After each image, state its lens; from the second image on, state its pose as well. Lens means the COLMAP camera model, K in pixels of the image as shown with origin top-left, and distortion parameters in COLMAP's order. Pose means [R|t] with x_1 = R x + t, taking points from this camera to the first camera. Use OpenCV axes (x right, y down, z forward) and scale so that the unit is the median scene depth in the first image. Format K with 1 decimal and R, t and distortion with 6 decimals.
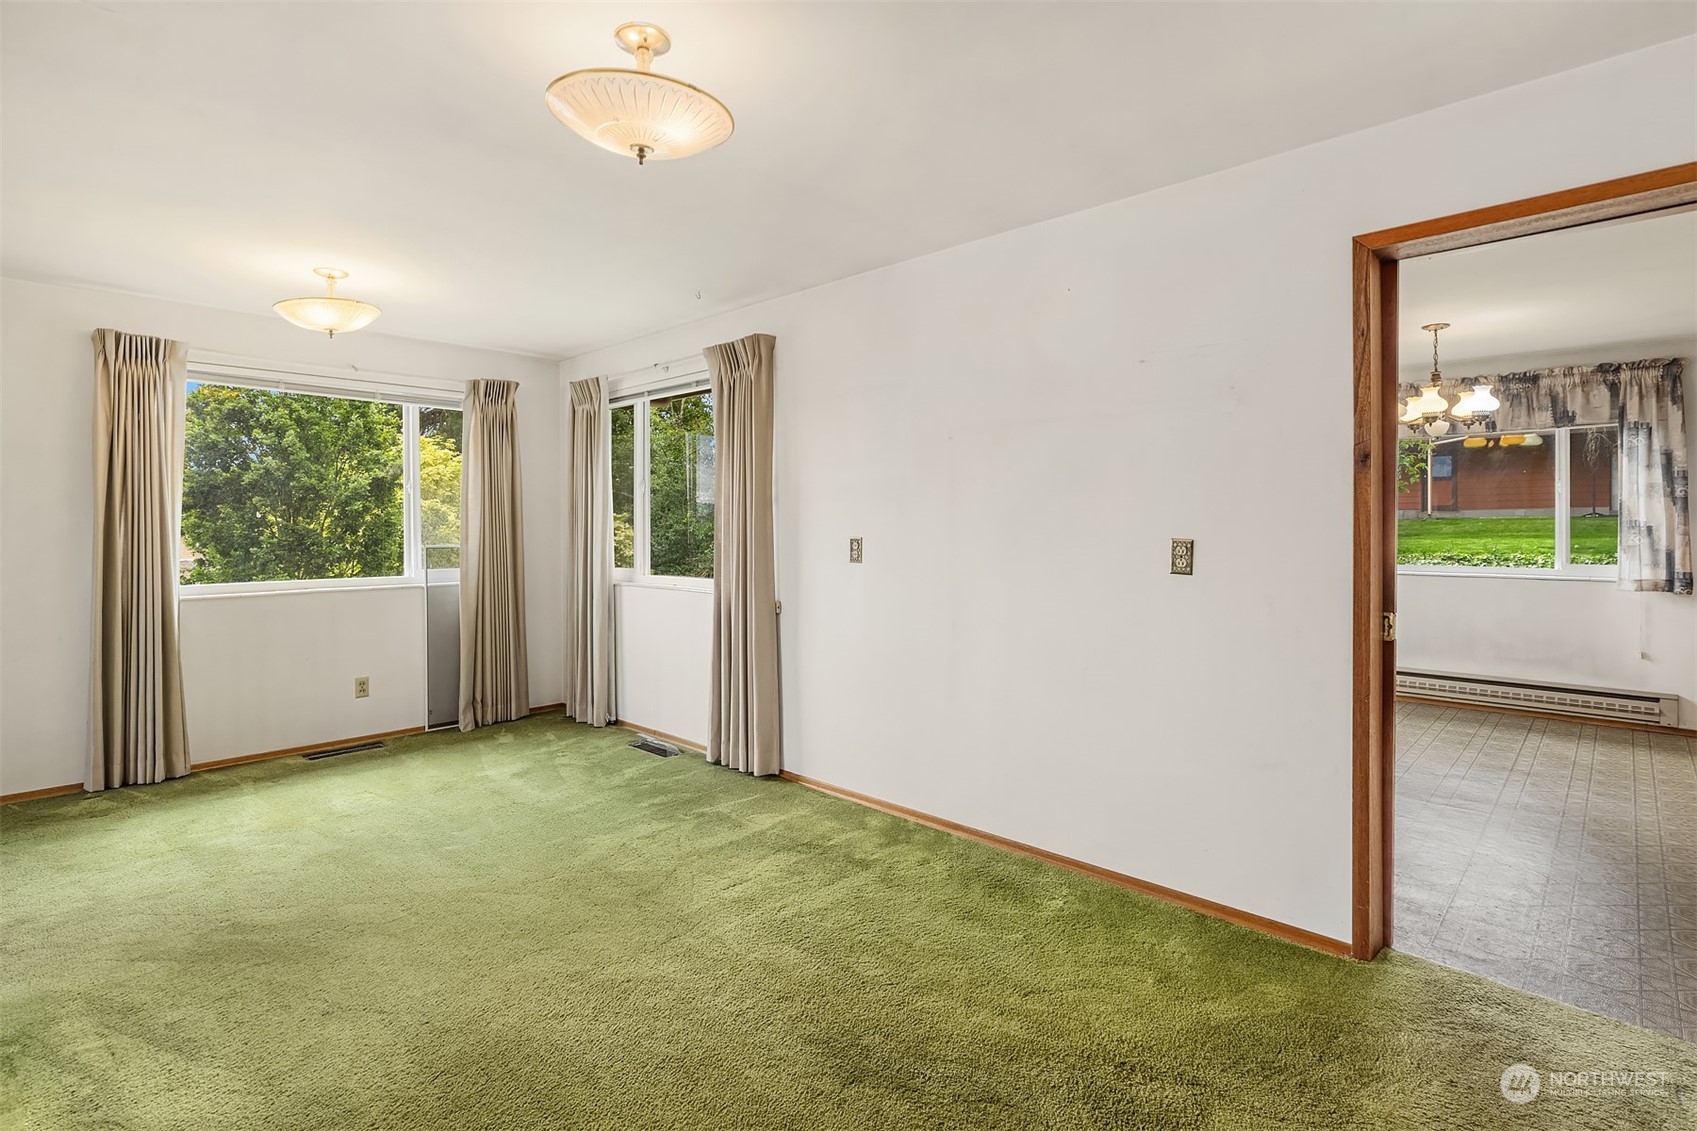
lens RADIAL K [[833.0, 0, 835.5], [0, 833.0, 536.7], [0, 0, 1]] dist [-0.005303, 0.000759]
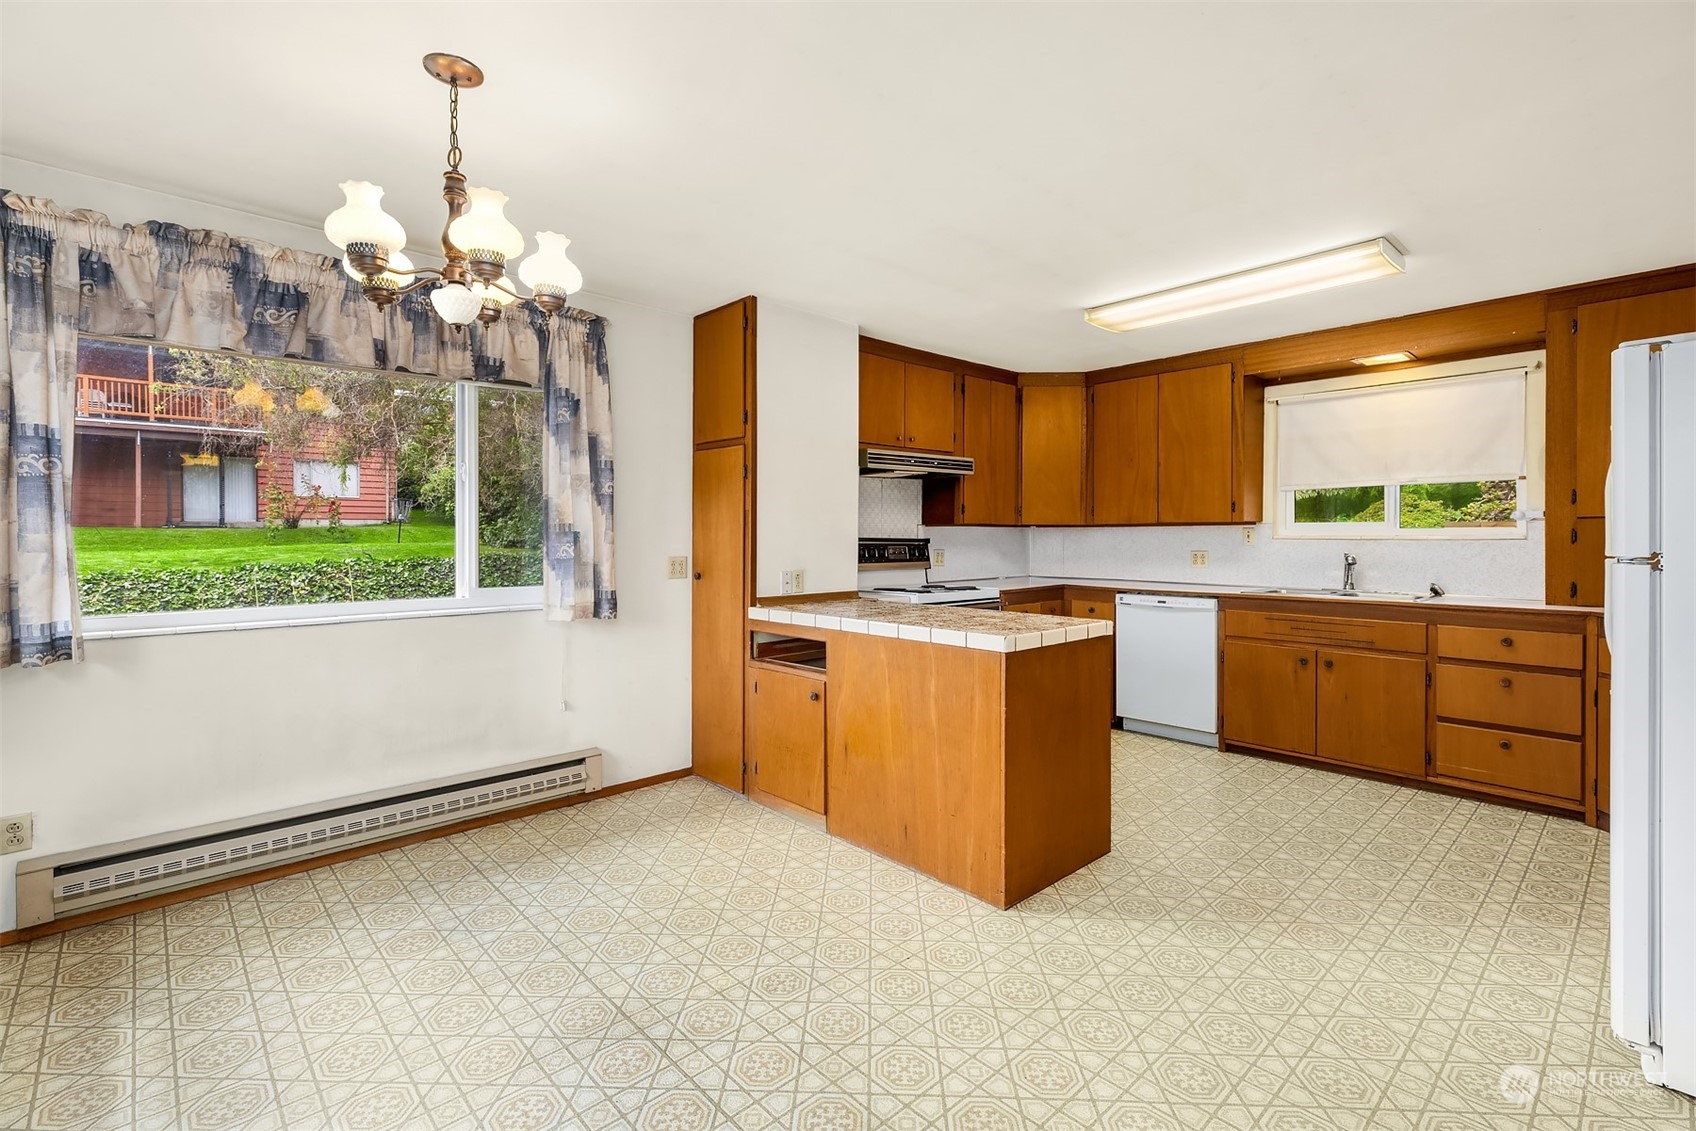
lens RADIAL K [[760.9, 0, 843.4], [0, 760.9, 539.6], [0, 0, 1]] dist [-0.002373, 0.000295]
pose [[0.054167, -0.001694, 0.998530, 0.306126], [0.014469, 0.999895, 0.000912, -0.003019], [-0.998427, 0.014398, 0.054186, 0.717031]]
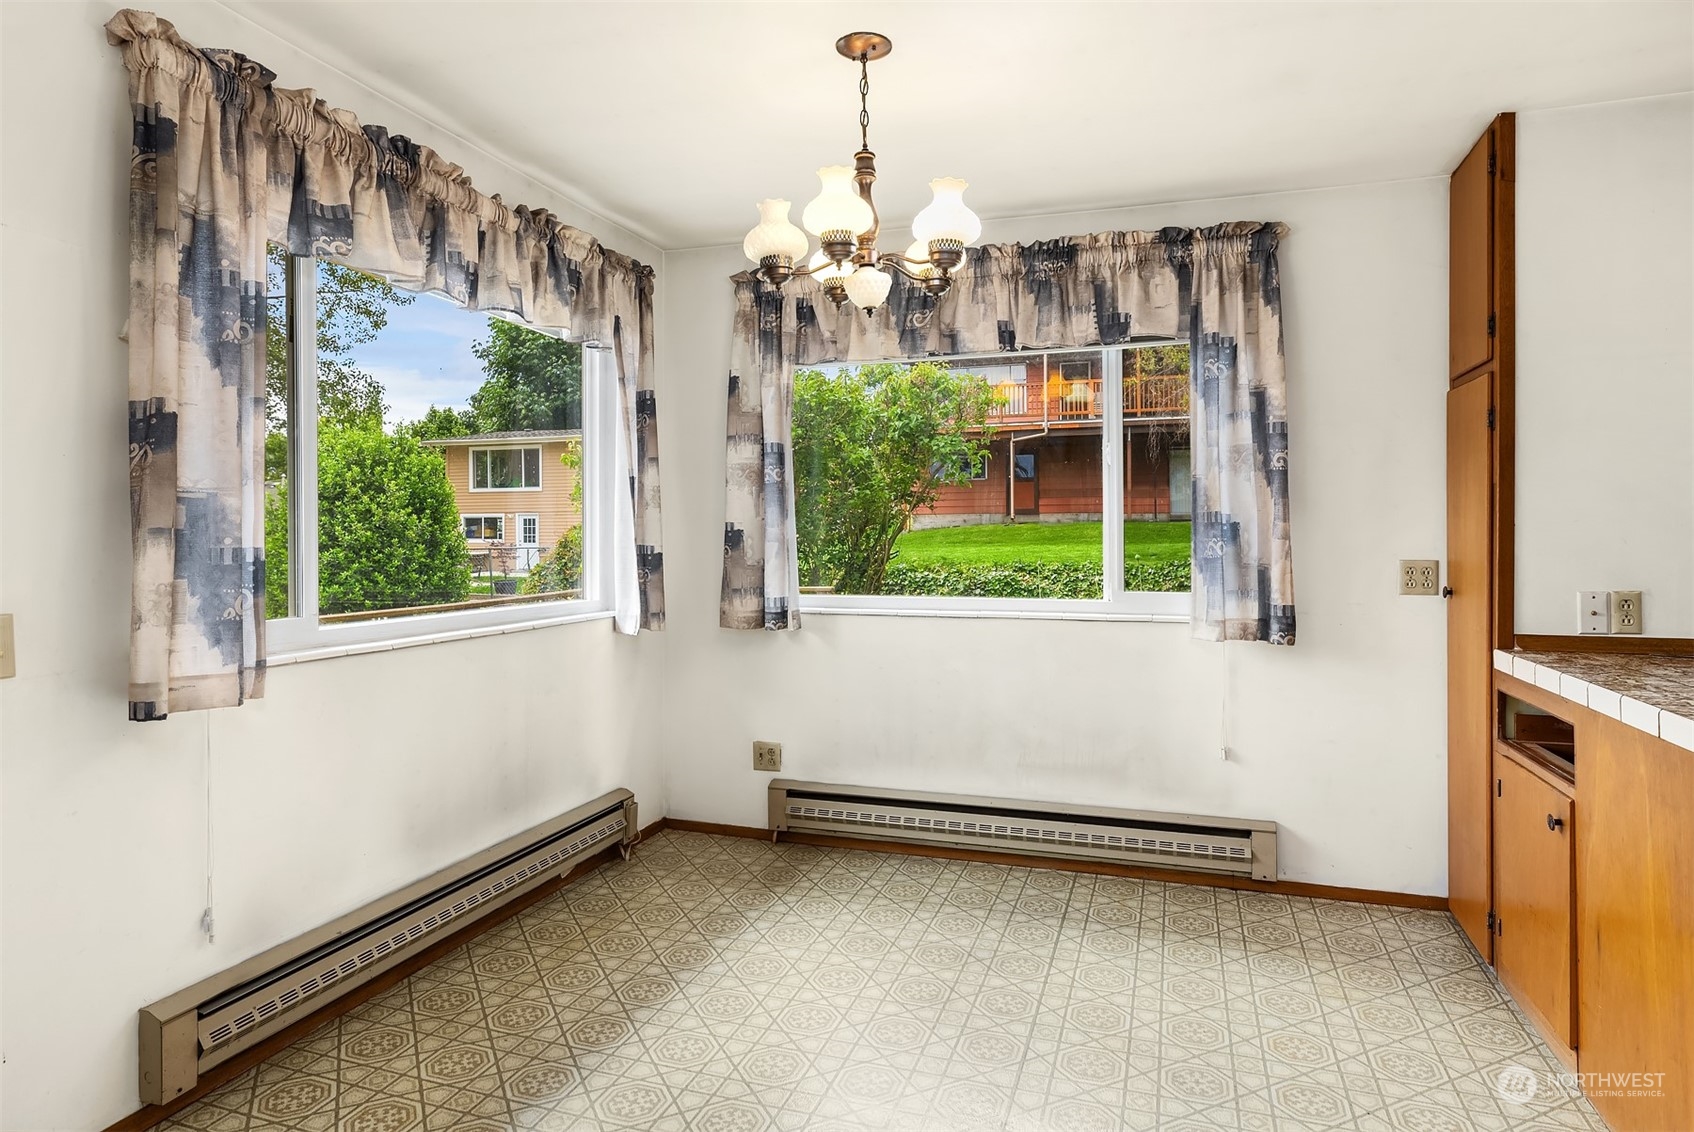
lens RADIAL K [[986.7, 0, 852.4], [0, 986.7, 536.9], [0, 0, 1]] dist [0.000644, -0.001145]
pose [[0.904343, -0.001355, 0.426804, 0.463212], [0.005316, 0.999953, -0.008088, 0.000595], [-0.426773, 0.009583, 0.904308, 0.506939]]
